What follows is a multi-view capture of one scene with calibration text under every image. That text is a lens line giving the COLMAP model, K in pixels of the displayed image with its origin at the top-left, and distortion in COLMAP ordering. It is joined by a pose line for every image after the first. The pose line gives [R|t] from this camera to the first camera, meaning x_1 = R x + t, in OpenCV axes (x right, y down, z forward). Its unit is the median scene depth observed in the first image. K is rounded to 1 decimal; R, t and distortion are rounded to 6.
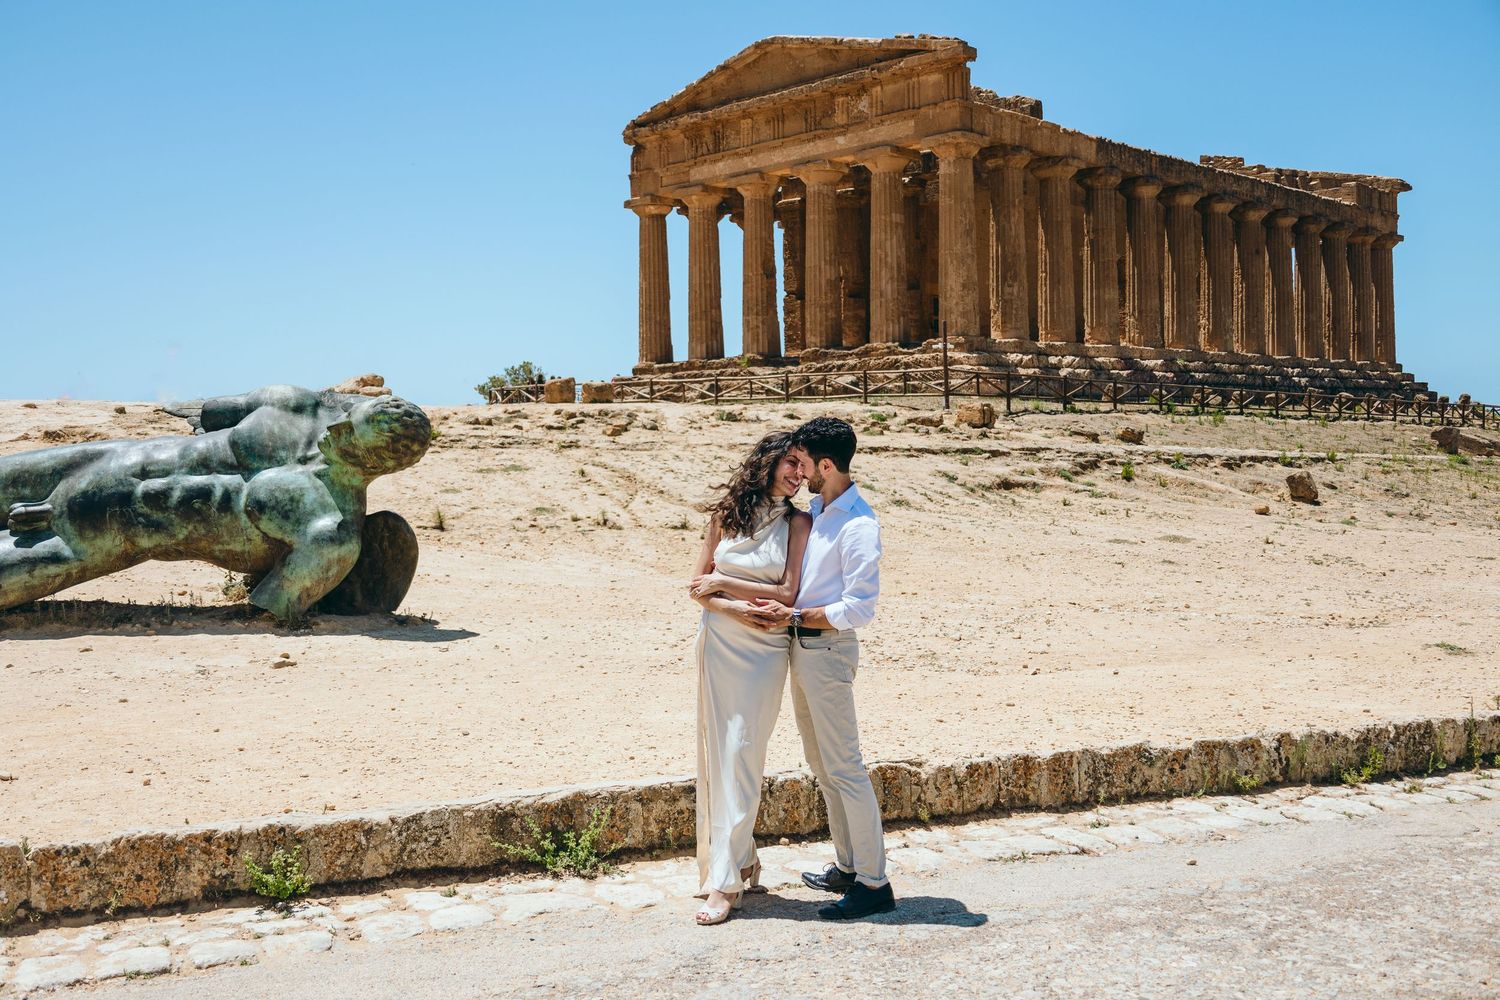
lens RADIAL K [[1464.3, 0, 745.2], [0, 1464.3, 497.4], [0, 0, 1]] dist [0.014052, 0.010991]
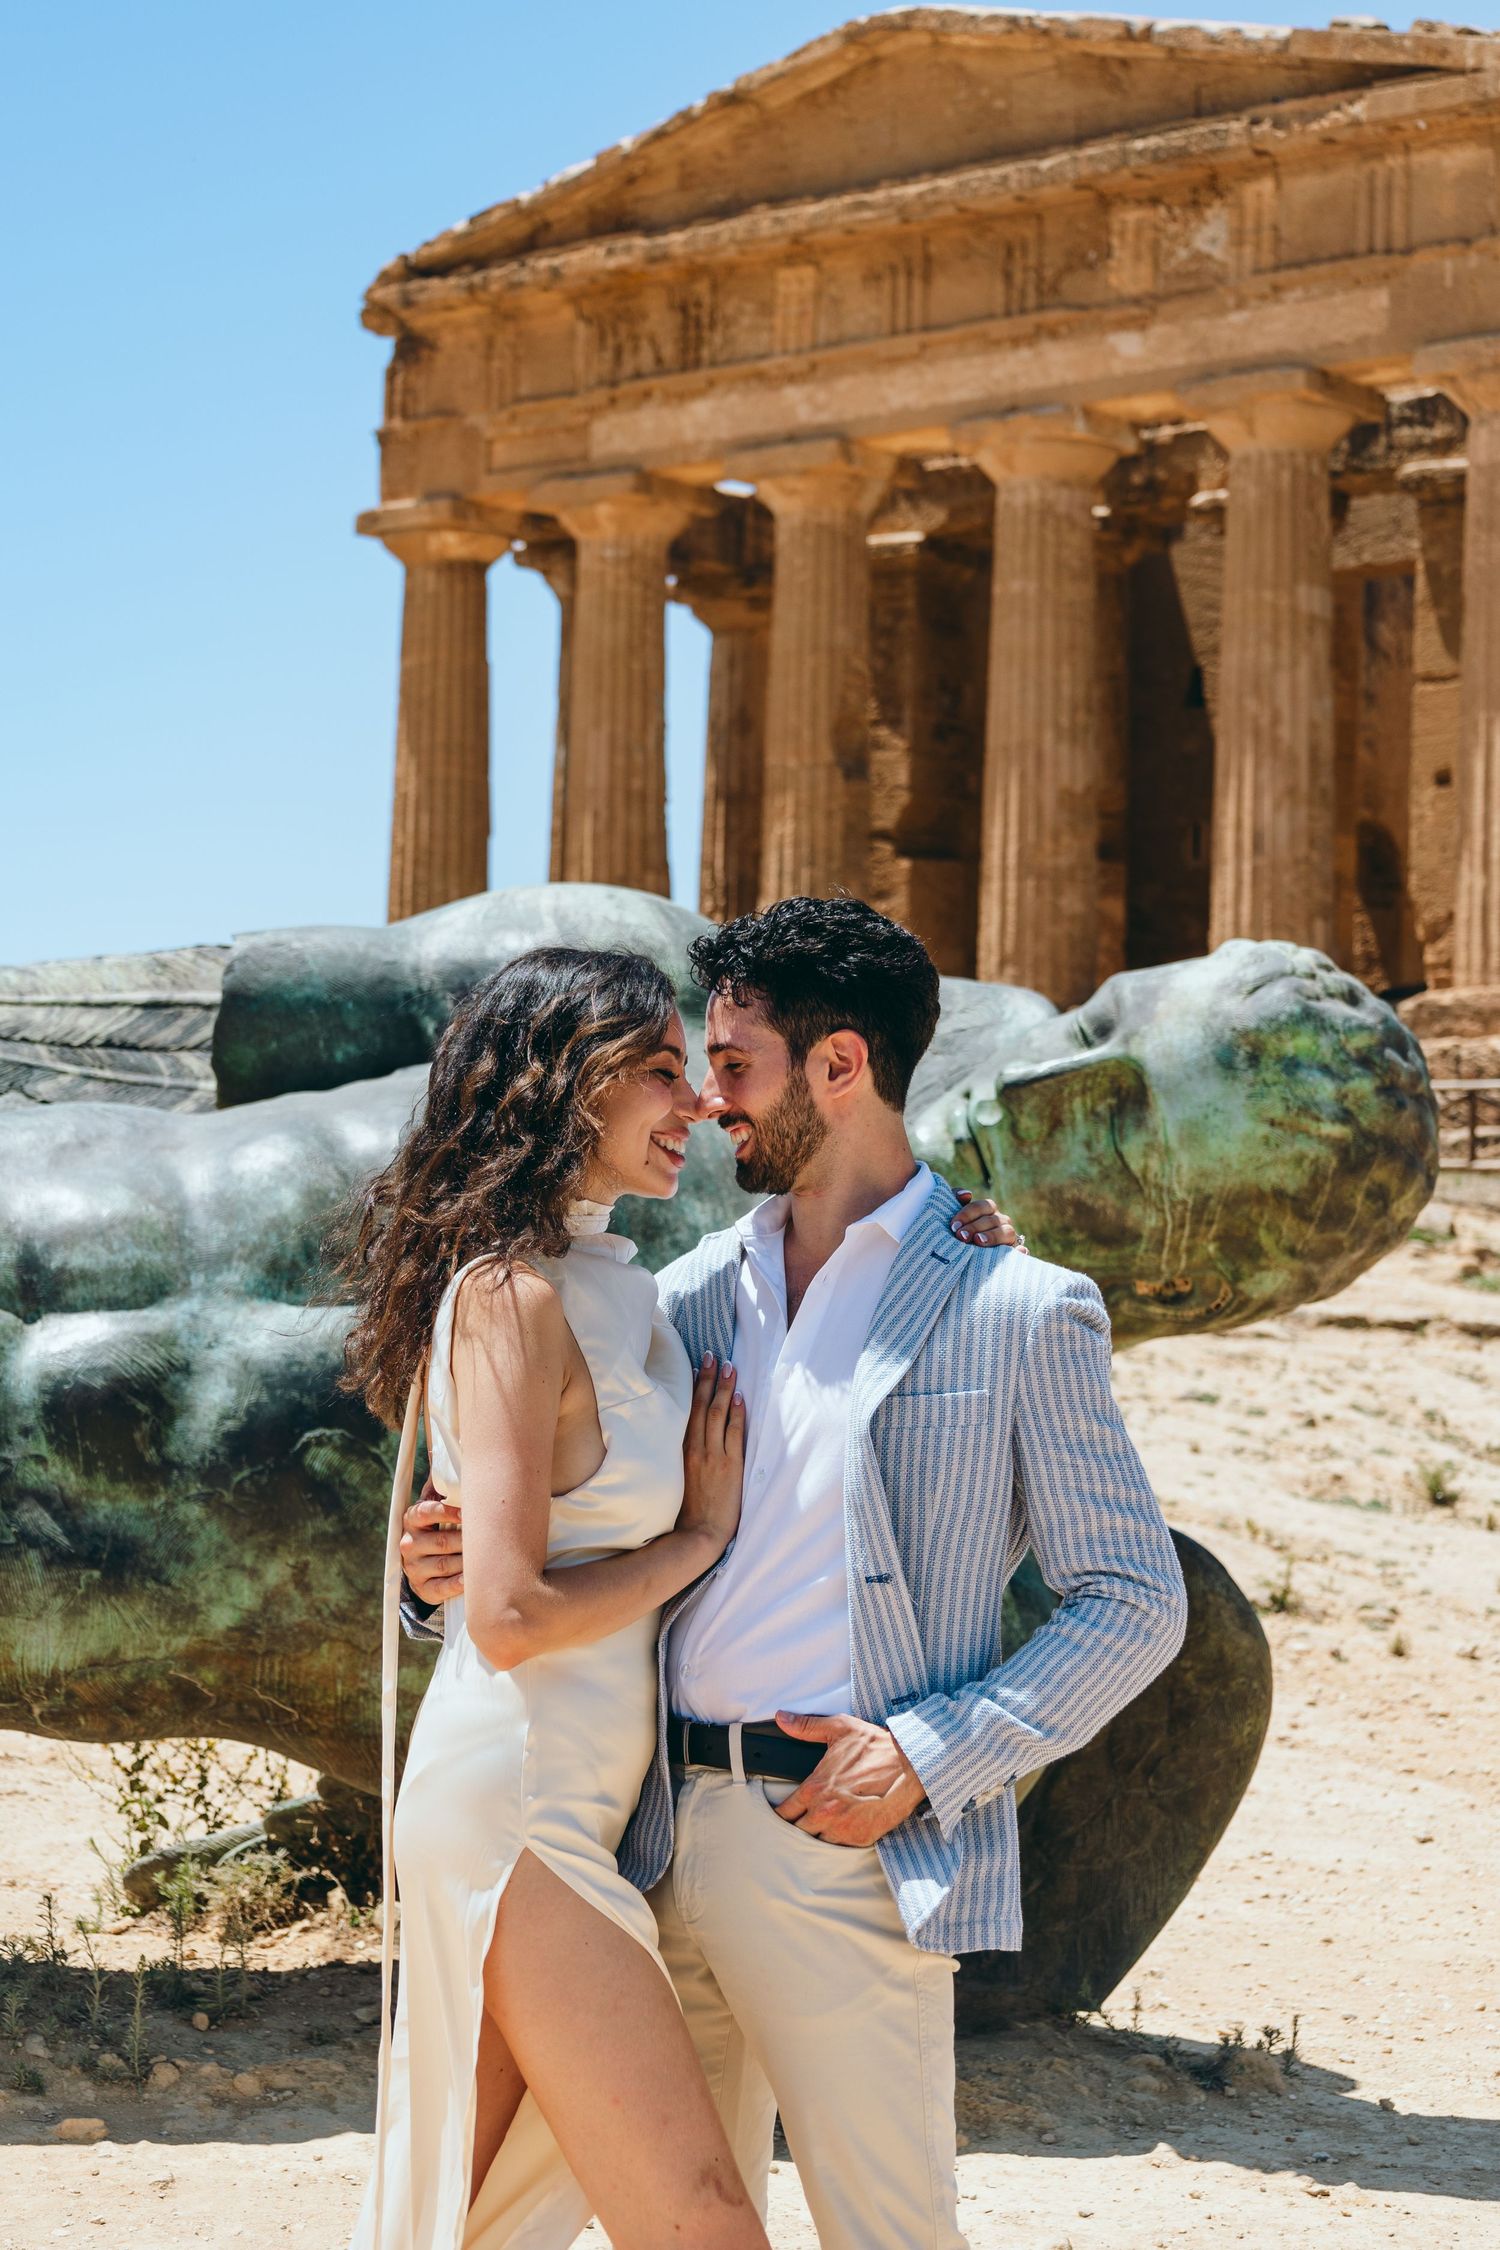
lens RADIAL K [[4356.0, 0, 750.0], [0, 4356.0, 1125.0], [0, 0, 1]] dist [0.051403, -0.130485]
pose [[0.994369, 0.041665, 0.097438, -0.150589], [-0.033244, 0.995696, -0.086510, 0.003790], [-0.100623, 0.082783, 0.991475, 0.168834]]
